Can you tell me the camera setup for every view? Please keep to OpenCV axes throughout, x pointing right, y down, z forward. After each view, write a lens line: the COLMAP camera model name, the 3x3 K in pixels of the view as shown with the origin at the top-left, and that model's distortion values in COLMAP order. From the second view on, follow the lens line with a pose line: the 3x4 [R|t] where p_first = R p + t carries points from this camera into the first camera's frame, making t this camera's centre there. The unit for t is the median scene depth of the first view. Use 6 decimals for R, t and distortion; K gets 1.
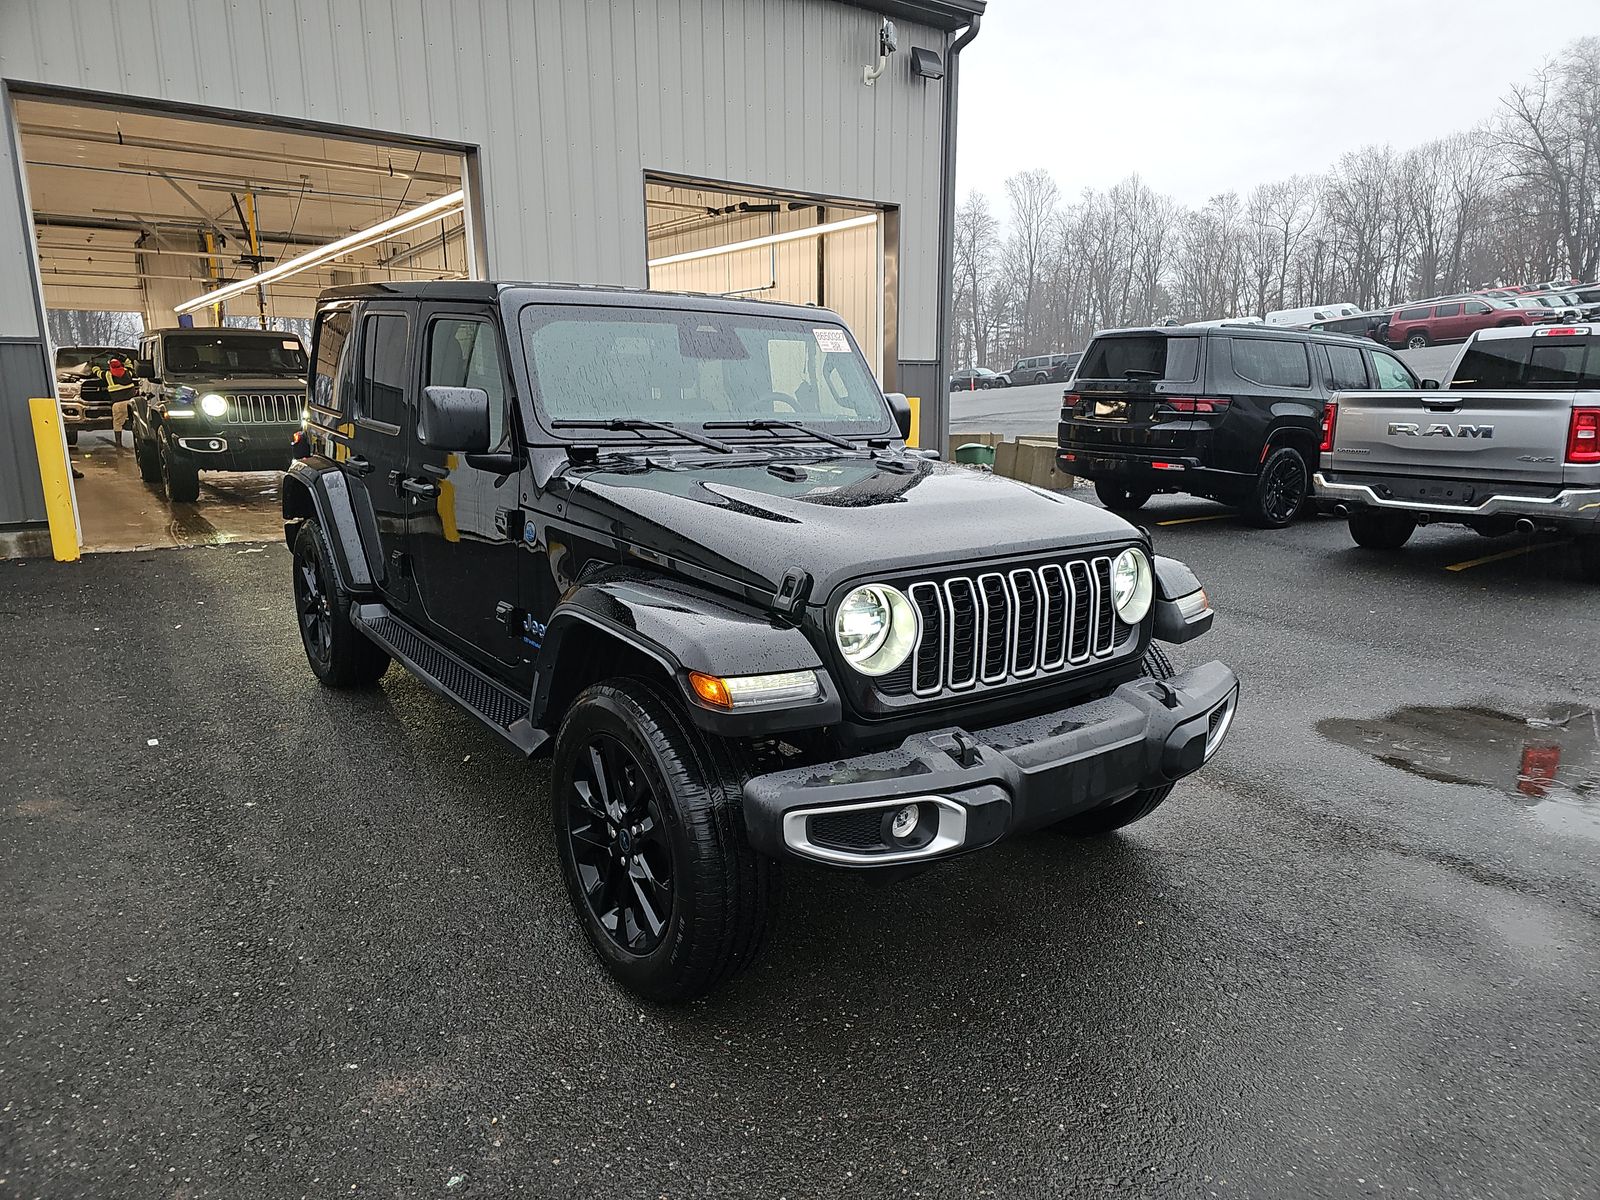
lens RADIAL K [[1044.9, 0, 813.3], [0, 1044.9, 607.3], [0, 0, 1]] dist [0.051858, -0.037540]
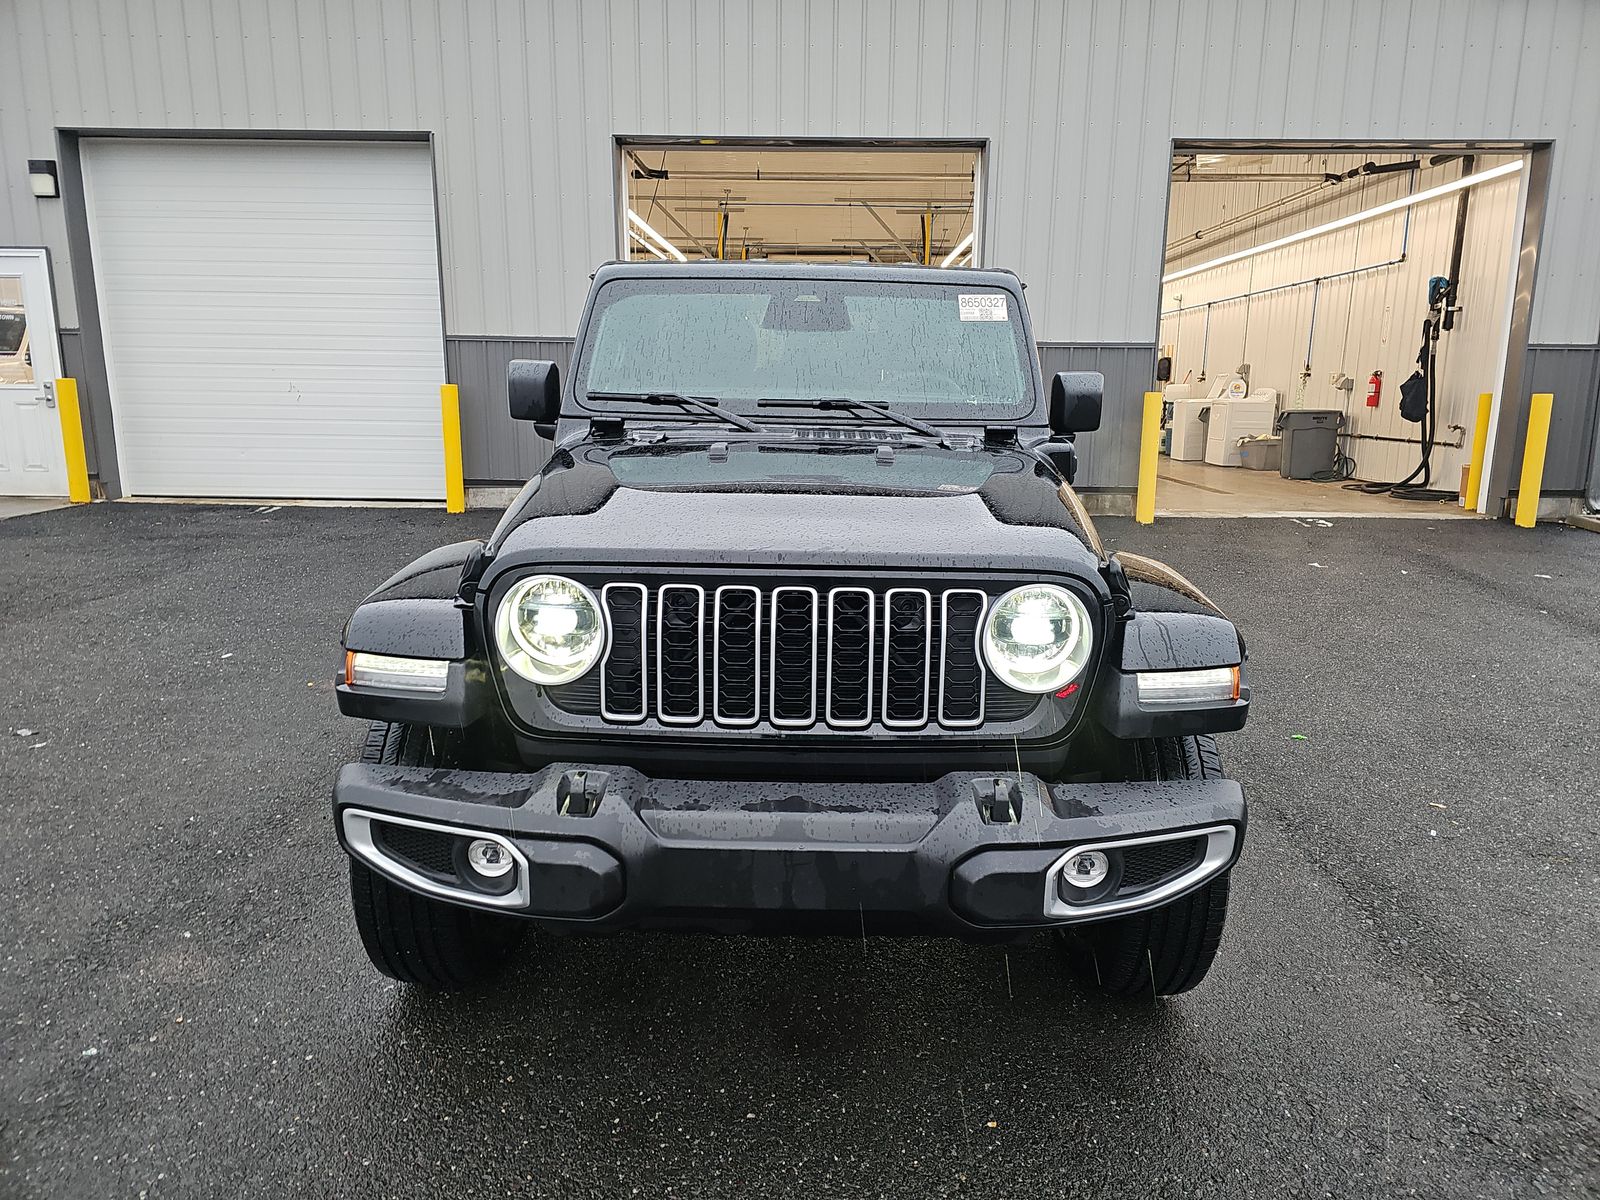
lens RADIAL K [[1044.9, 0, 815.7], [0, 1044.9, 589.0], [0, 0, 1]] dist [0.051858, -0.037540]
pose [[0.792263, 0.123870, -0.597474, 0.489180], [-0.134694, 0.990526, 0.026751, -0.042158], [0.595128, 0.059282, 0.801442, 0.297568]]
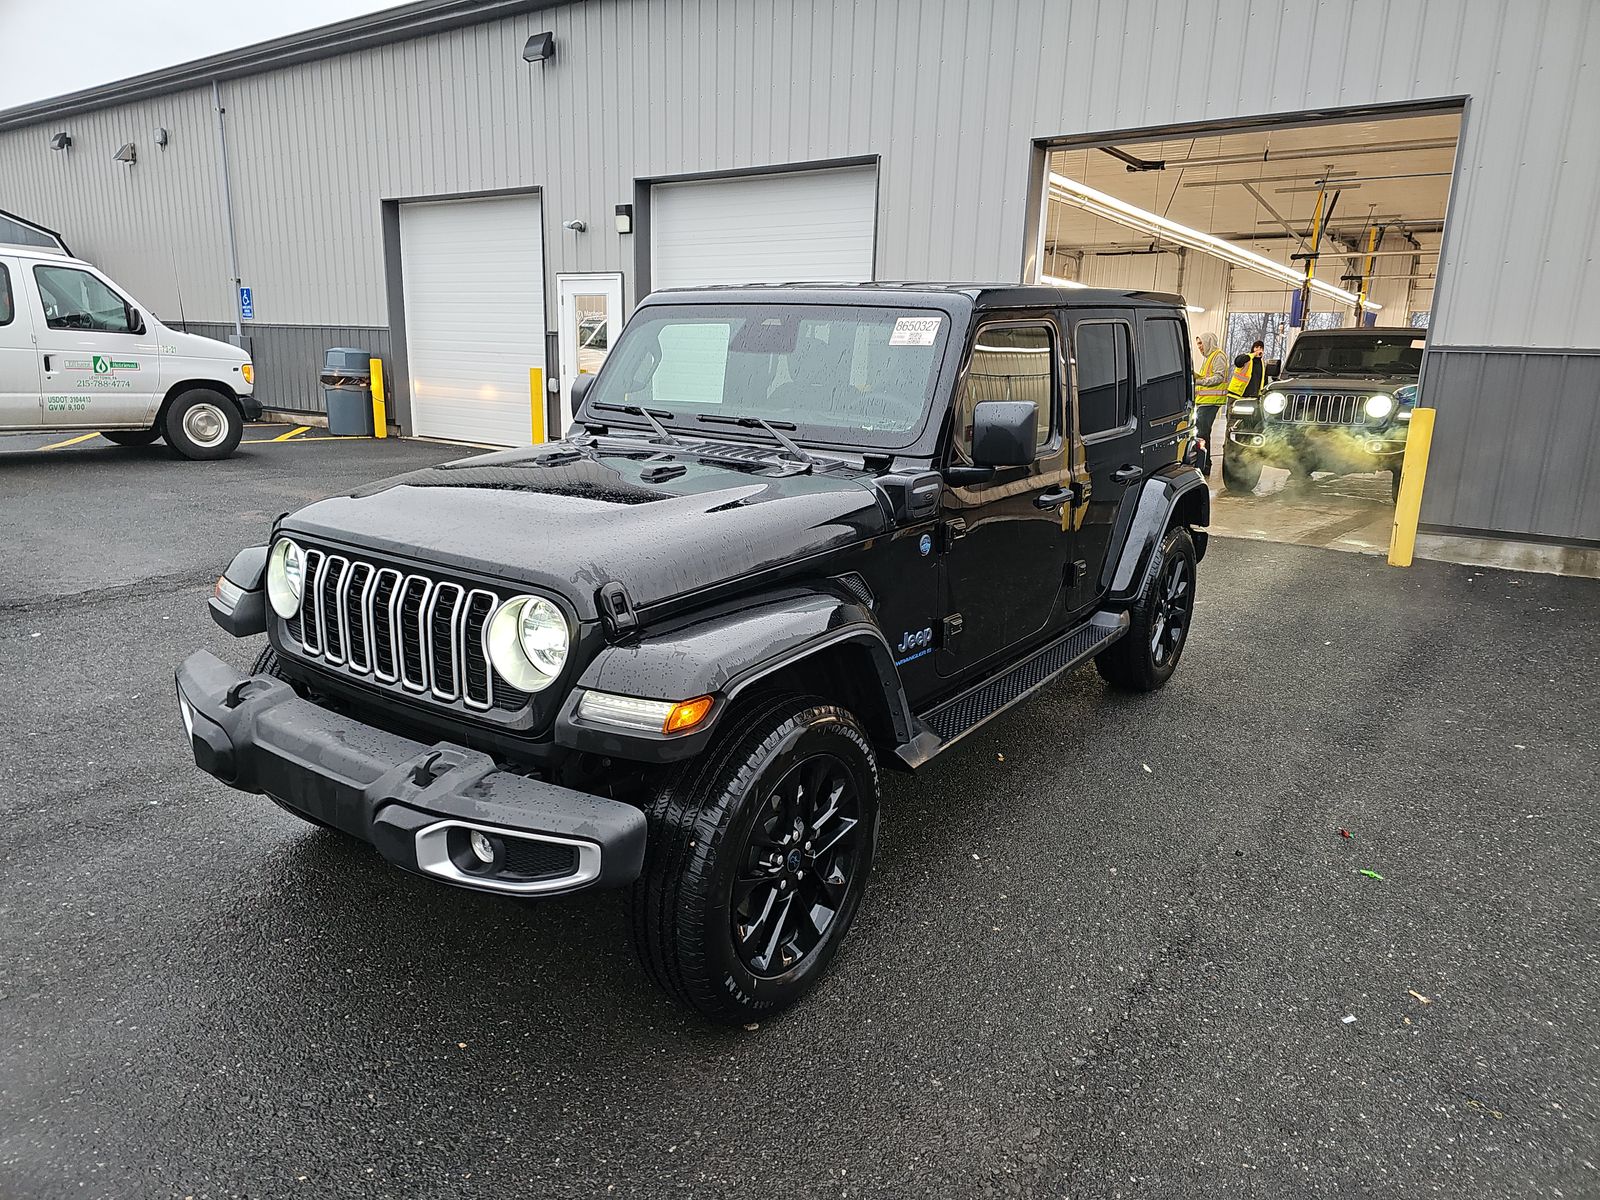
lens RADIAL K [[1044.9, 0, 806.7], [0, 1044.9, 605.1], [0, 0, 1]] dist [0.051858, -0.037540]
pose [[0.303111, 0.223926, -0.926272, 0.885575], [-0.227600, 0.960881, 0.157813, -0.177997], [0.925376, 0.162985, 0.342220, 0.756369]]
